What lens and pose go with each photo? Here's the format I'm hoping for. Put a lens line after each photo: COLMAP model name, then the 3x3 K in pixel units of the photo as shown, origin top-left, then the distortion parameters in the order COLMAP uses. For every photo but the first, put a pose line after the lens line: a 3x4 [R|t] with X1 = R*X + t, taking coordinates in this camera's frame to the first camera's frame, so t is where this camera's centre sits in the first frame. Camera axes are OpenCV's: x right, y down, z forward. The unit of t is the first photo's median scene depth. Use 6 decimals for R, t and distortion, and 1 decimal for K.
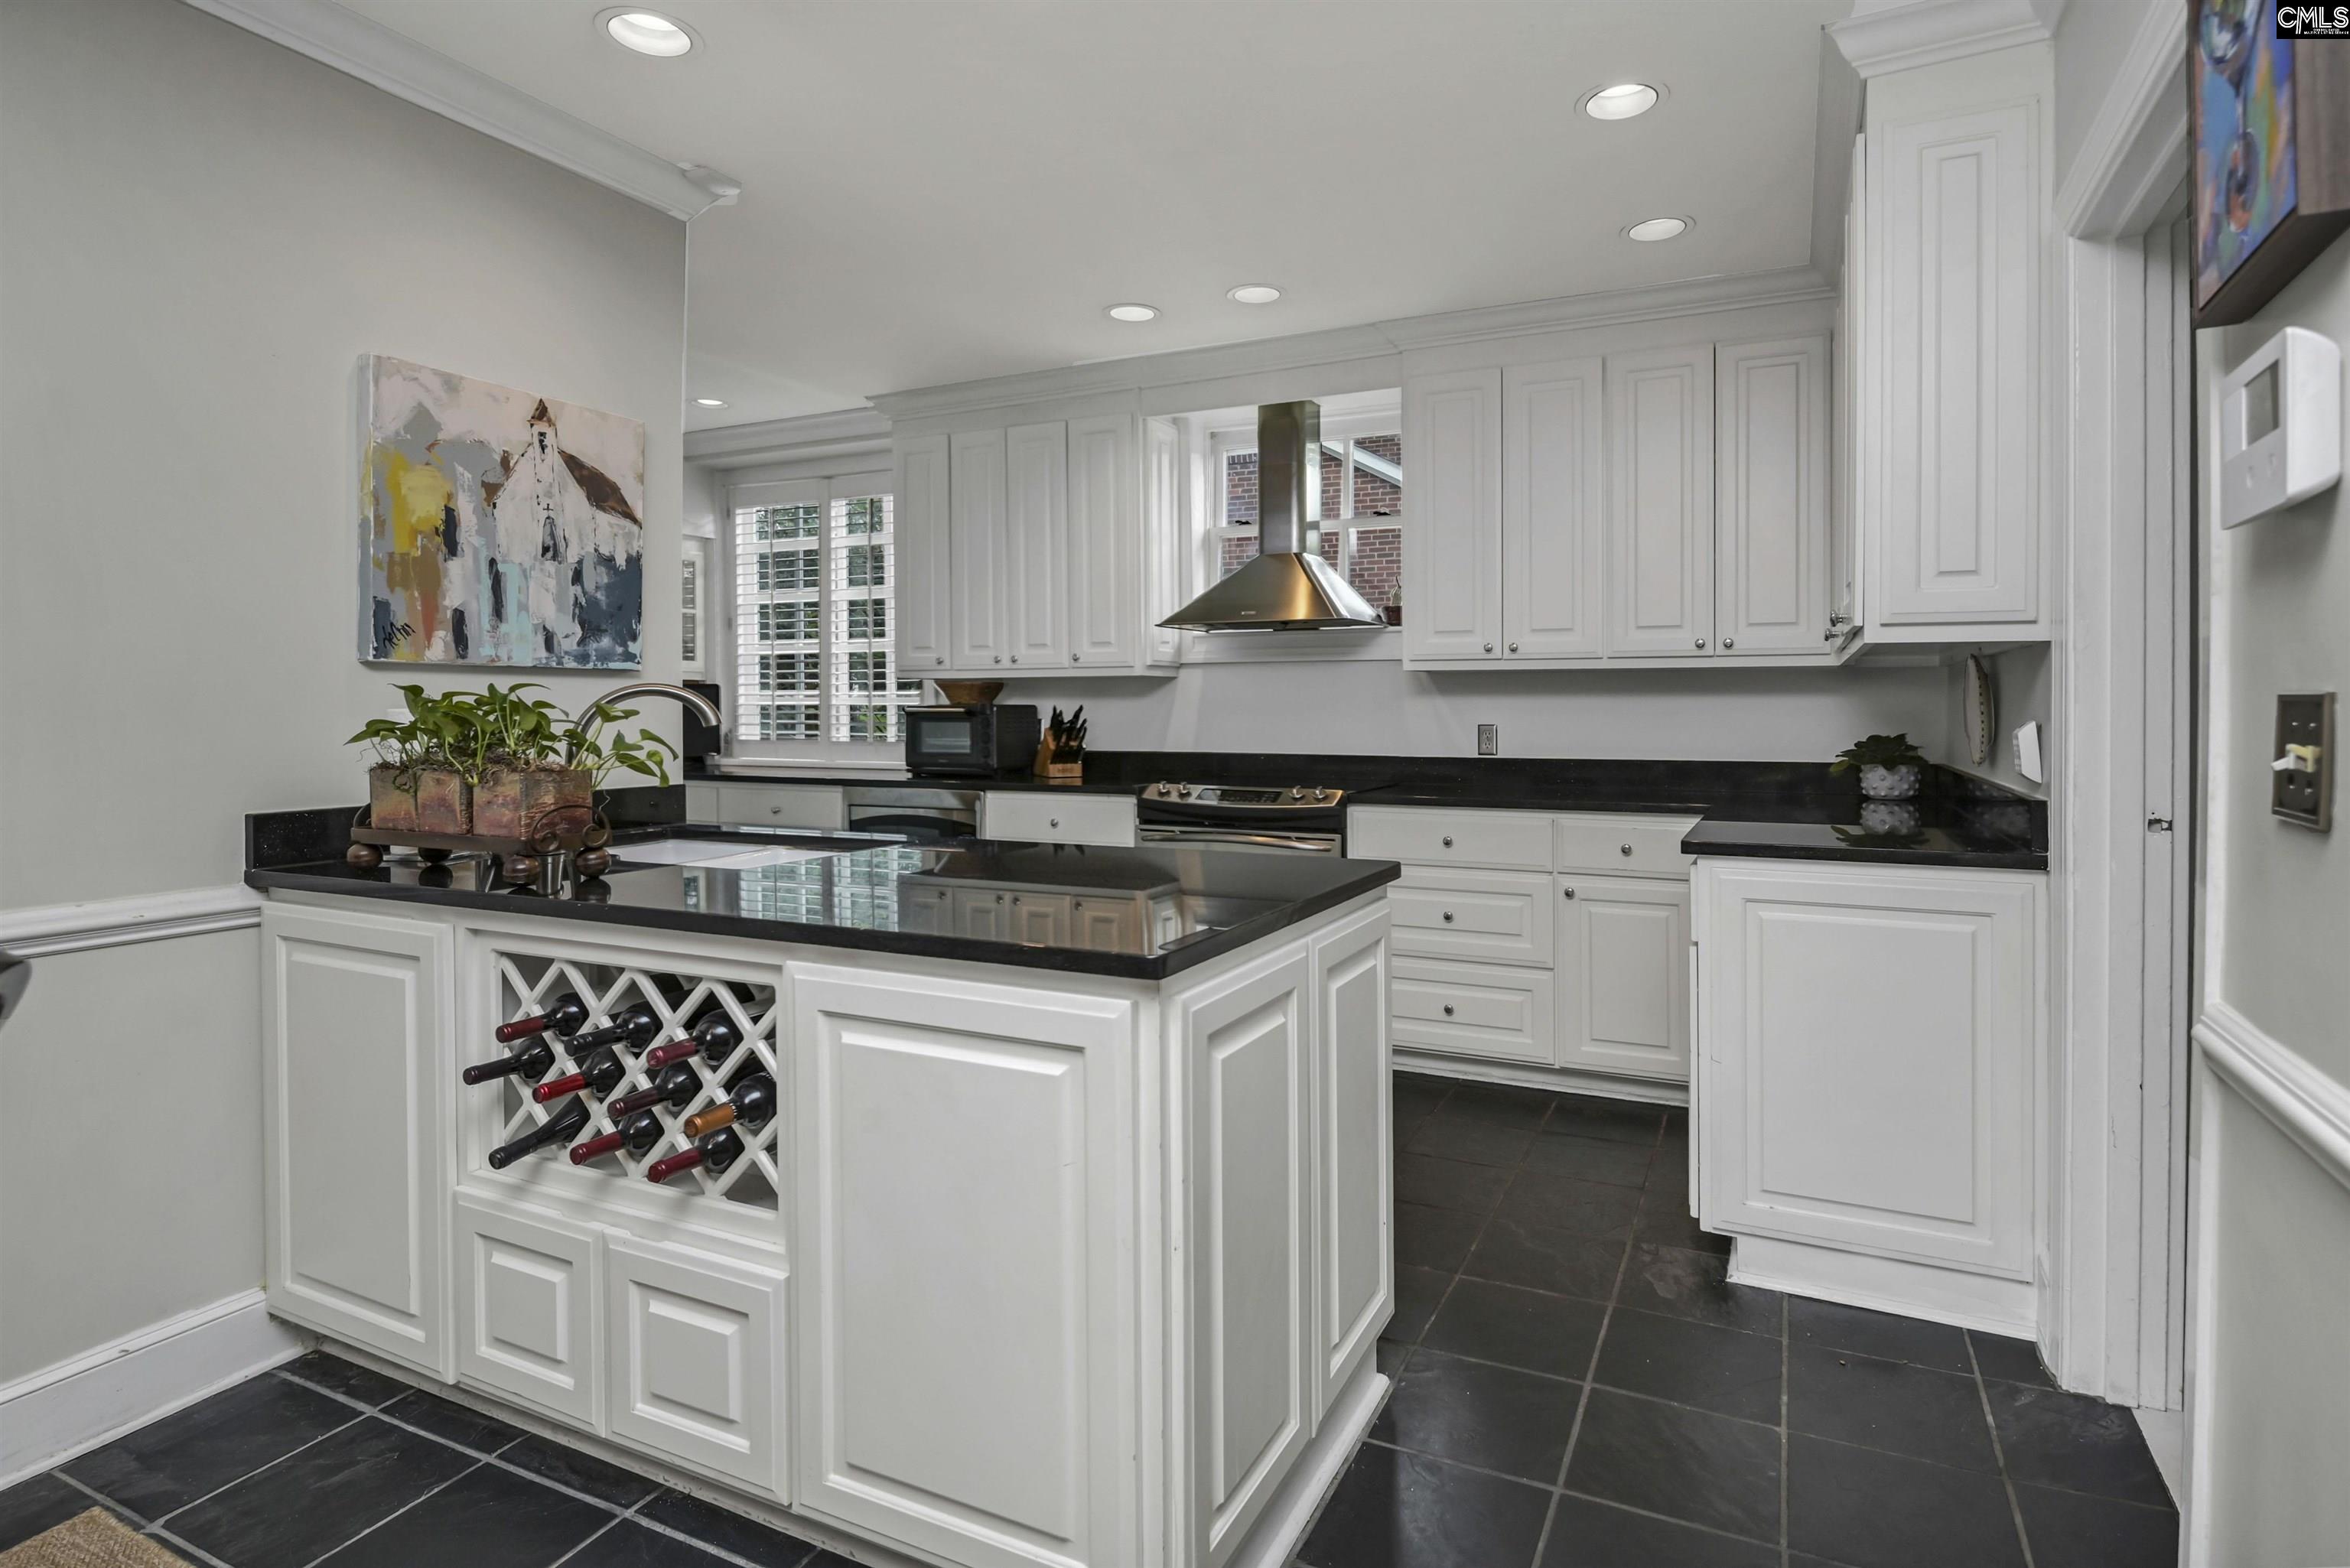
lens RADIAL K [[1157.1, 0, 1275.7], [0, 1157.1, 719.5], [0, 0, 1]] dist [0.003356, -0.010562]
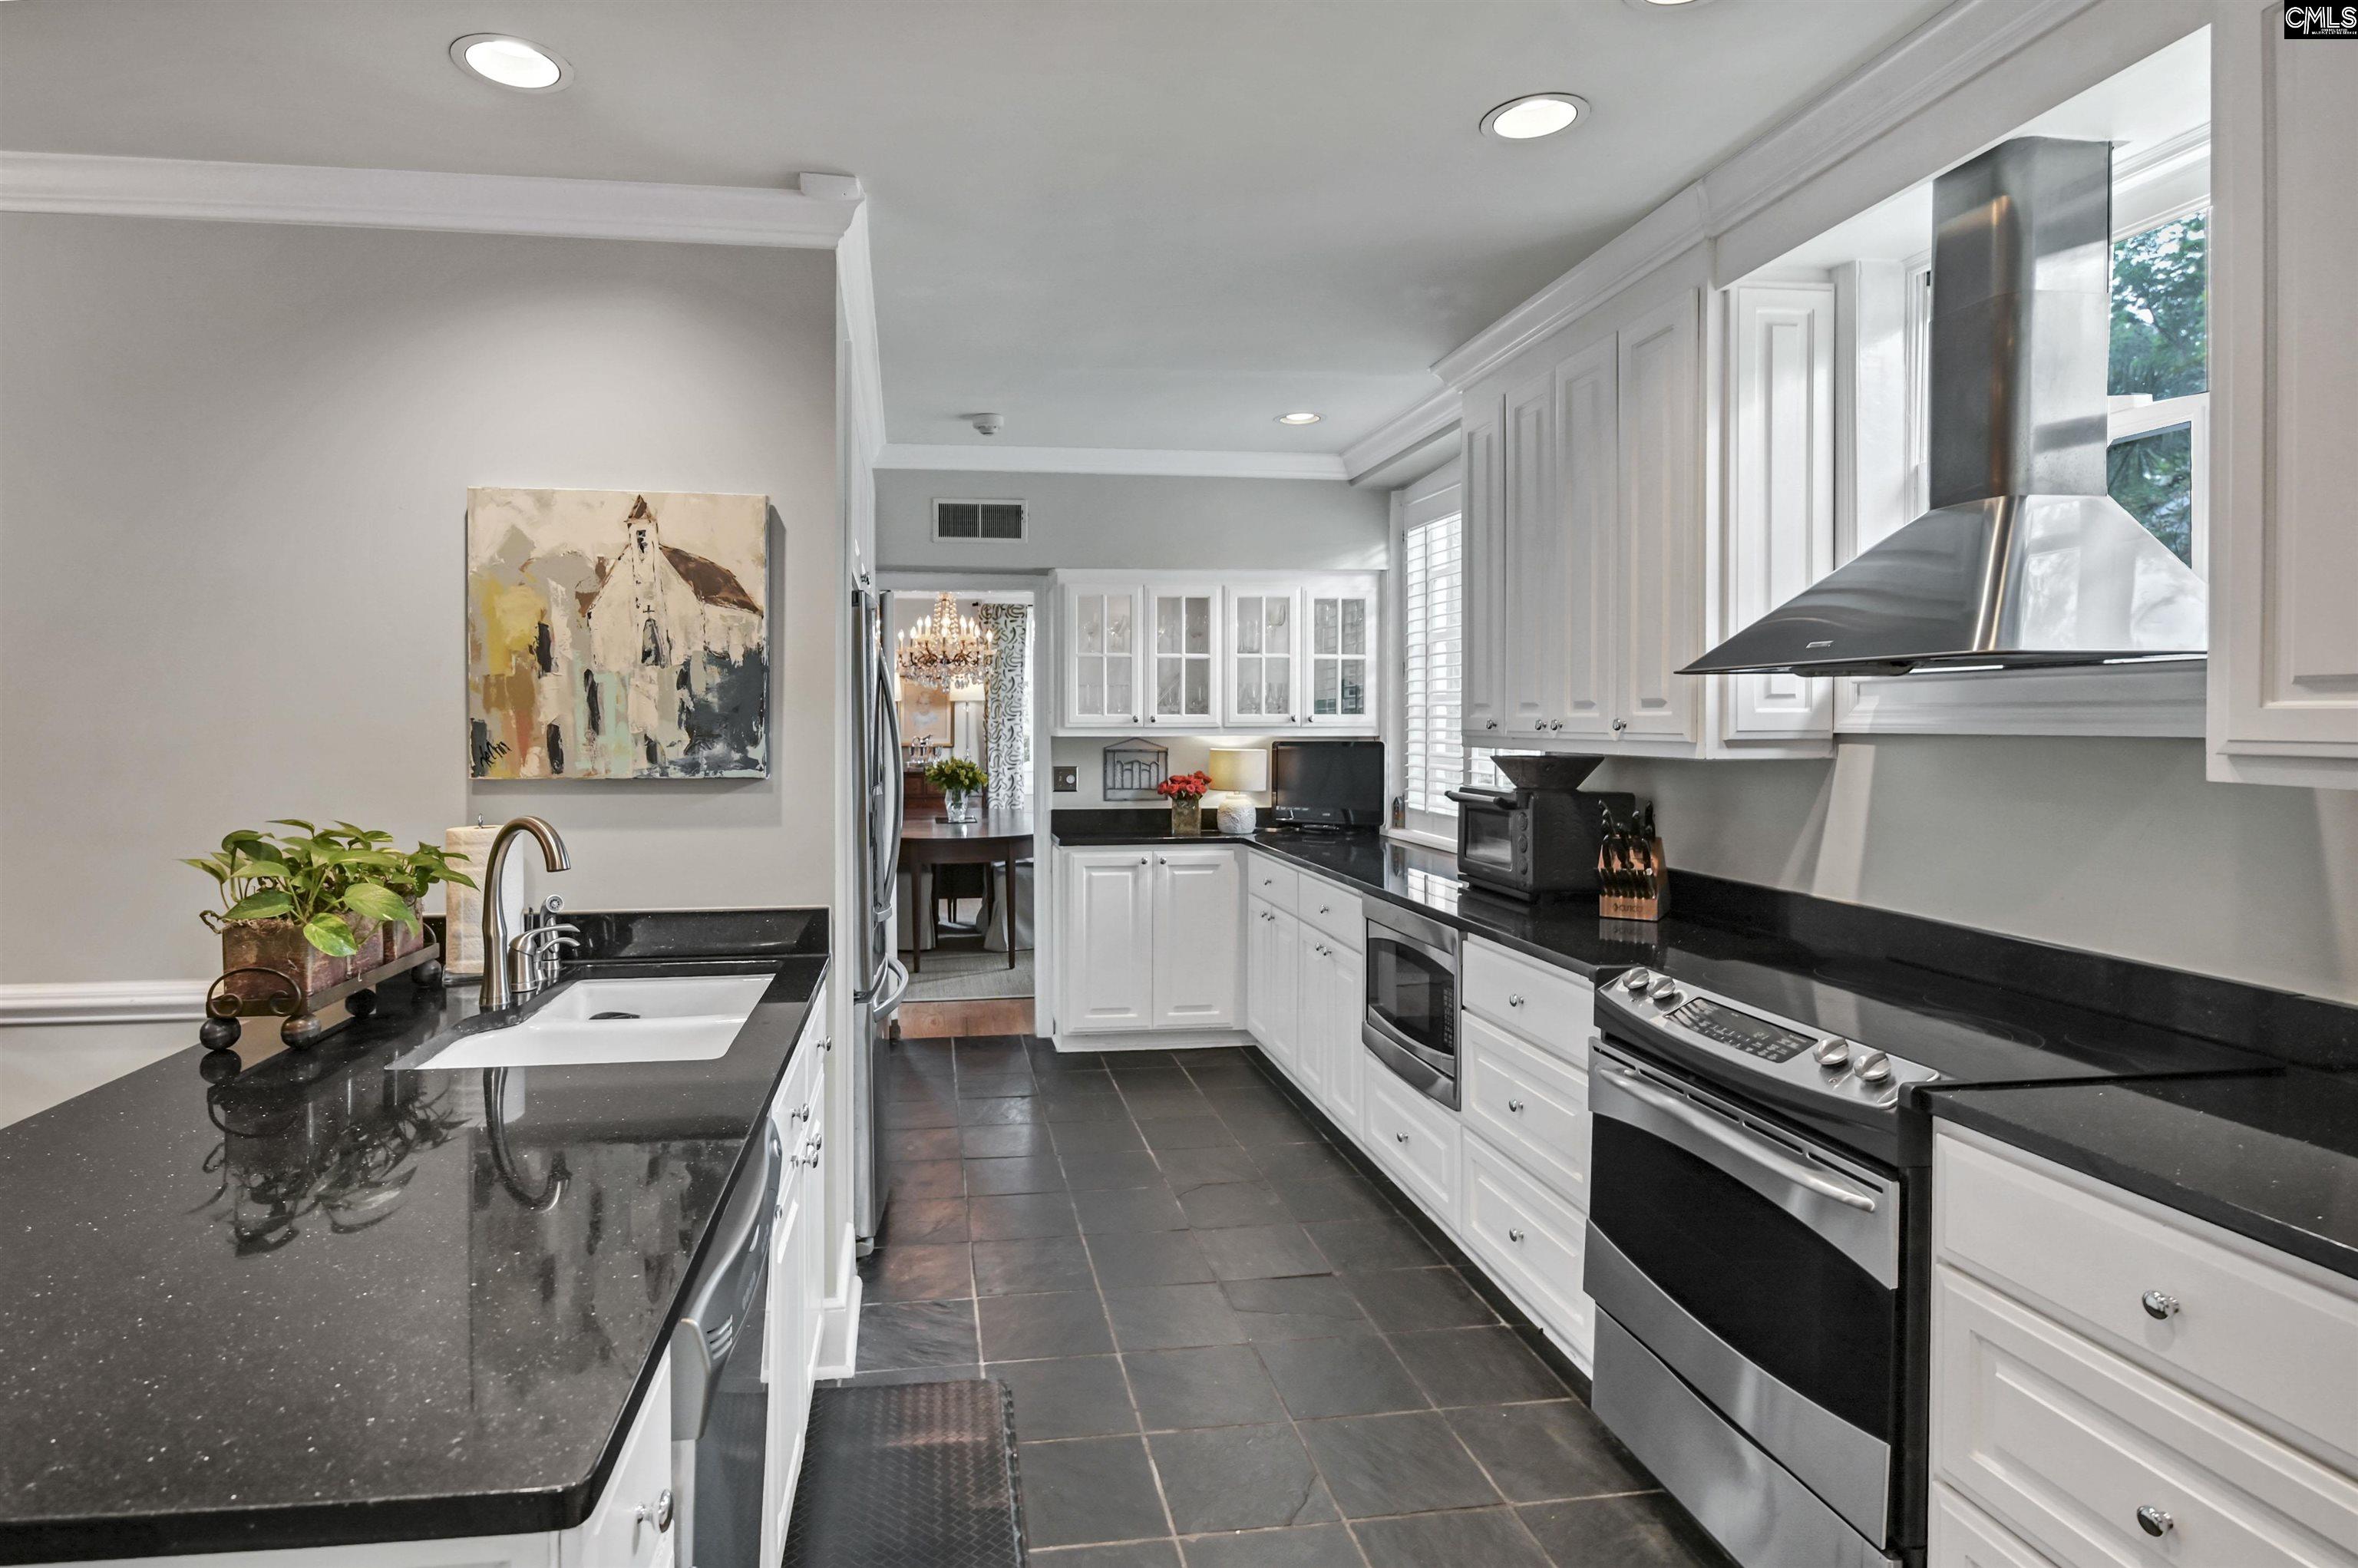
lens RADIAL K [[1239.4, 0, 1092.3], [0, 1239.4, 739.1], [0, 0, 1]] dist [-0.003022, -0.000297]
pose [[0.521847, 0.014525, -0.852916, 0.391743], [-0.009417, 0.999892, 0.011267, -0.086337], [0.852987, 0.002152, 0.521927, 0.729729]]
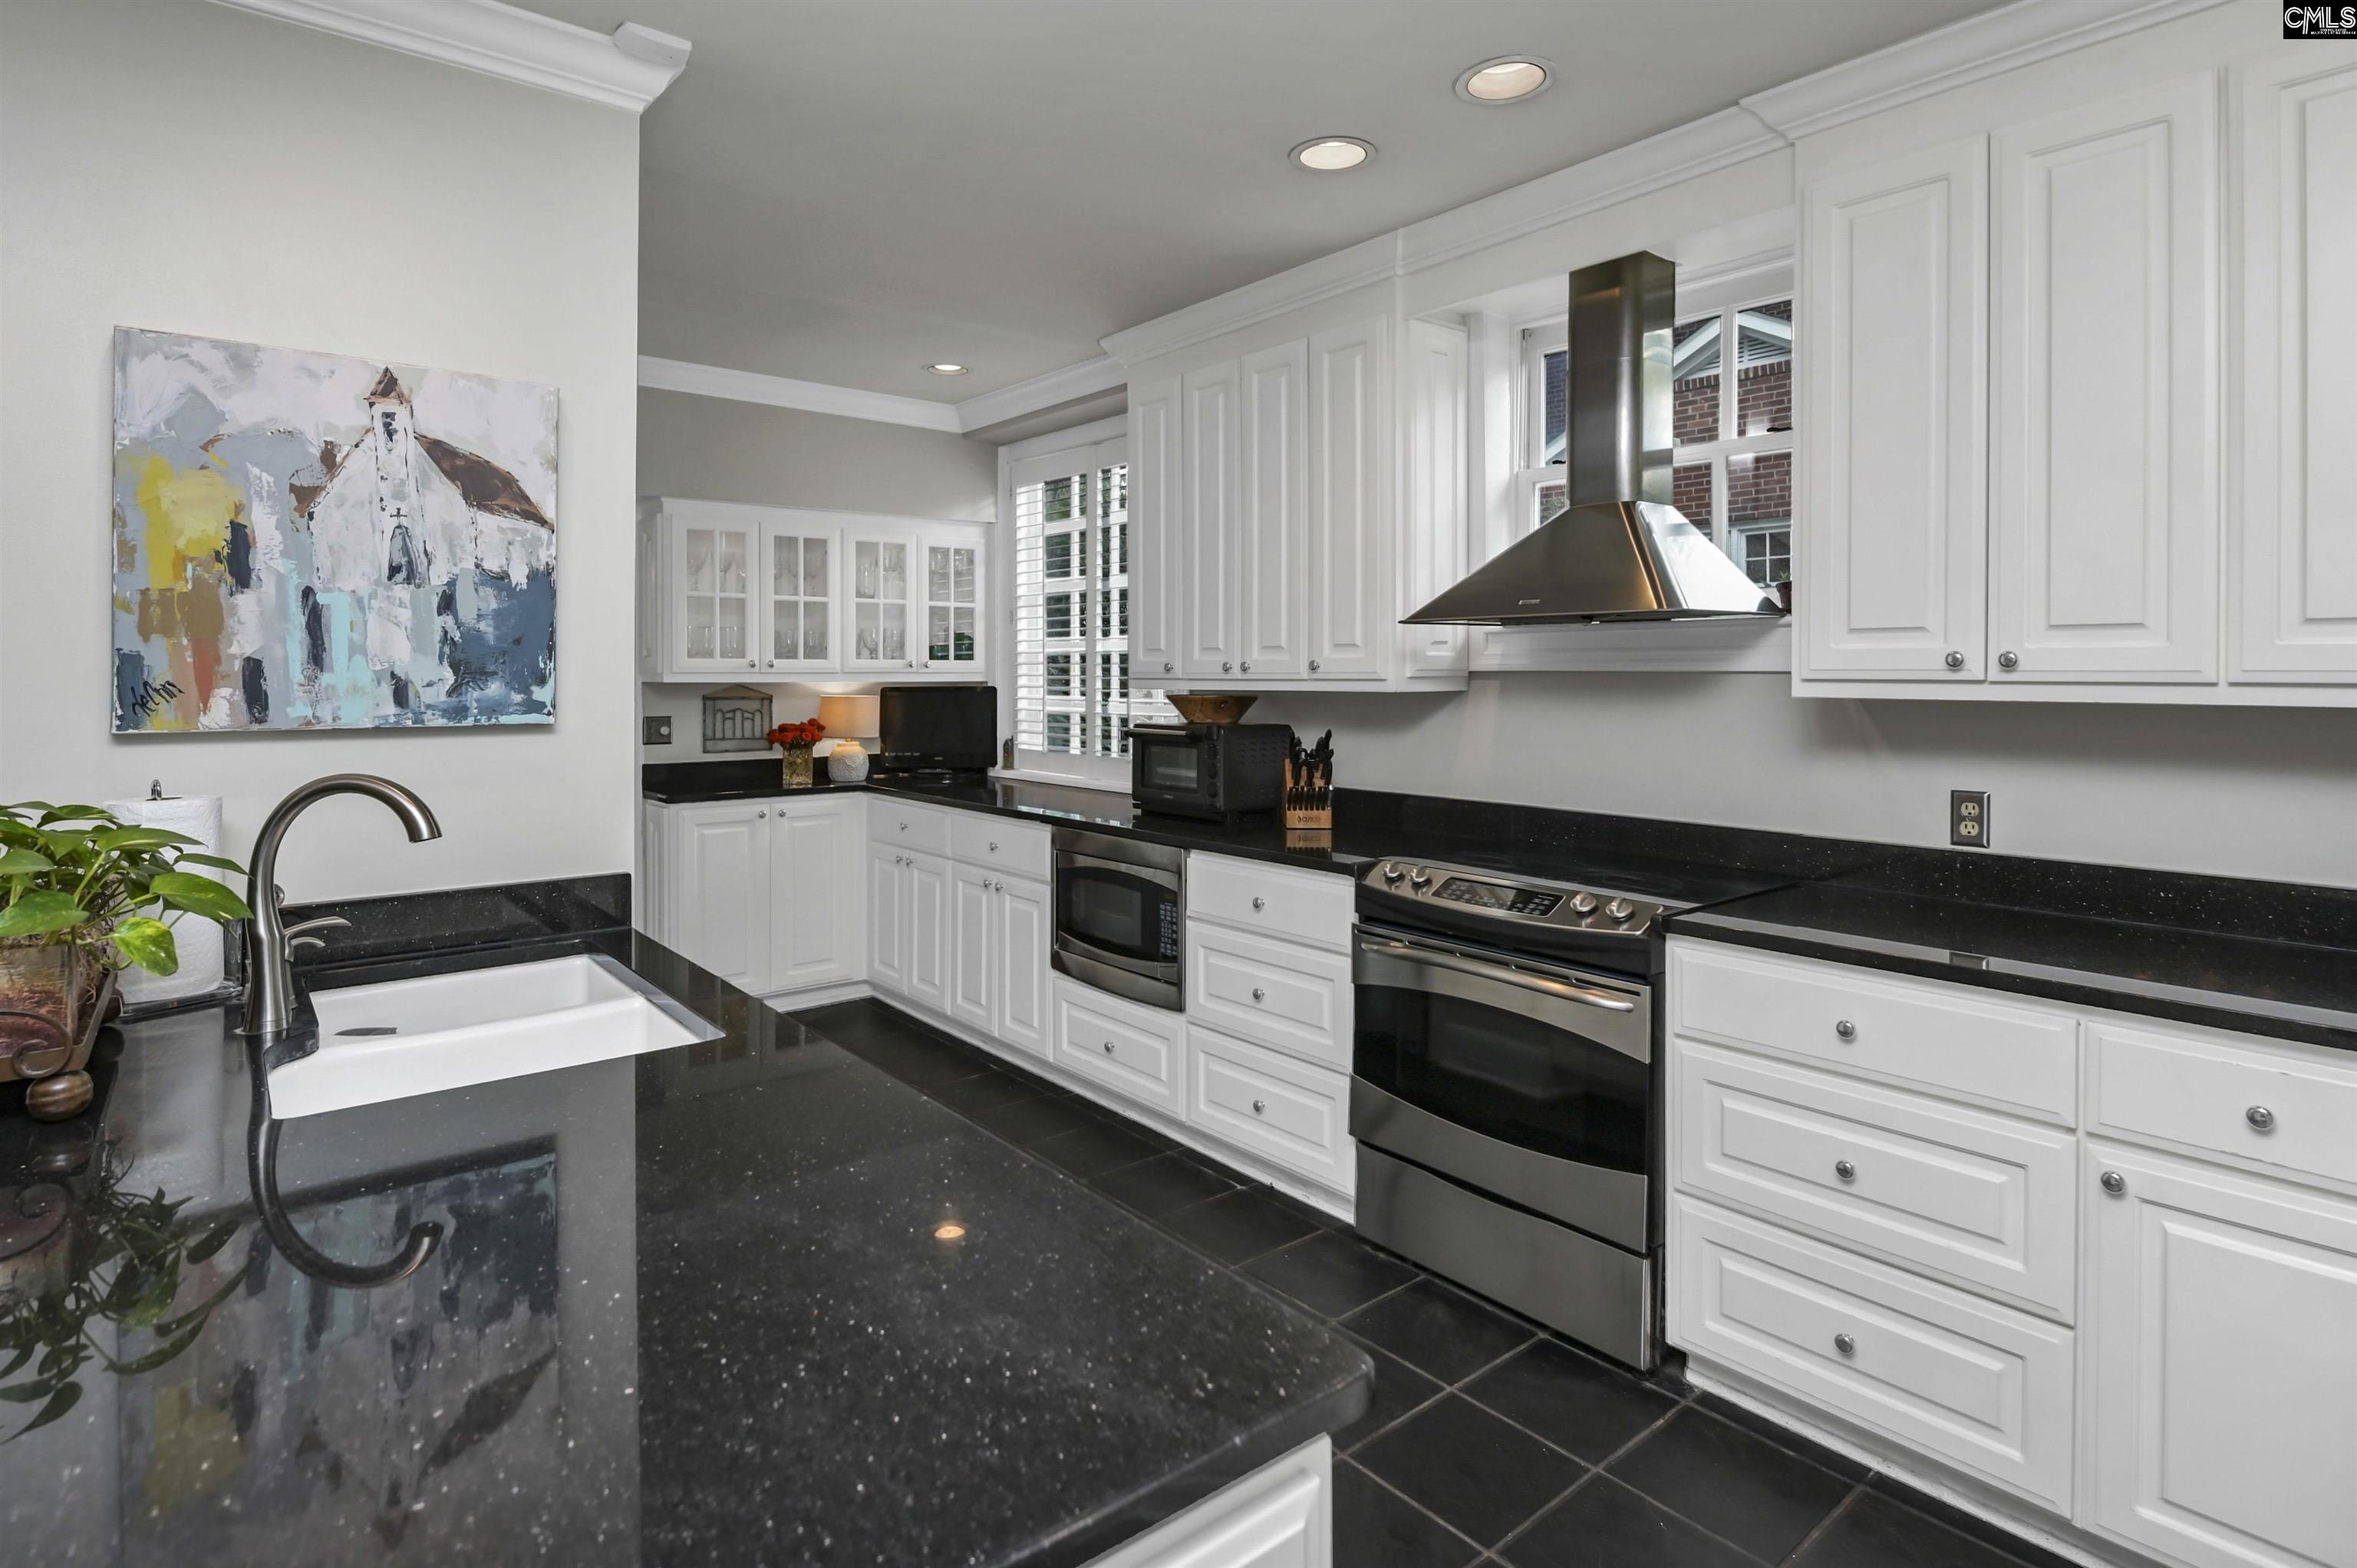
lens RADIAL K [[1224.7, 0, 1223.2], [0, 1224.7, 678.9], [0, 0, 1]] dist [-0.004155, -0.009482]
pose [[0.901382, 0.003090, -0.433014, 0.176528], [-0.005261, 0.999979, -0.003814, -0.071367], [0.432993, 0.005716, 0.901379, 0.488071]]
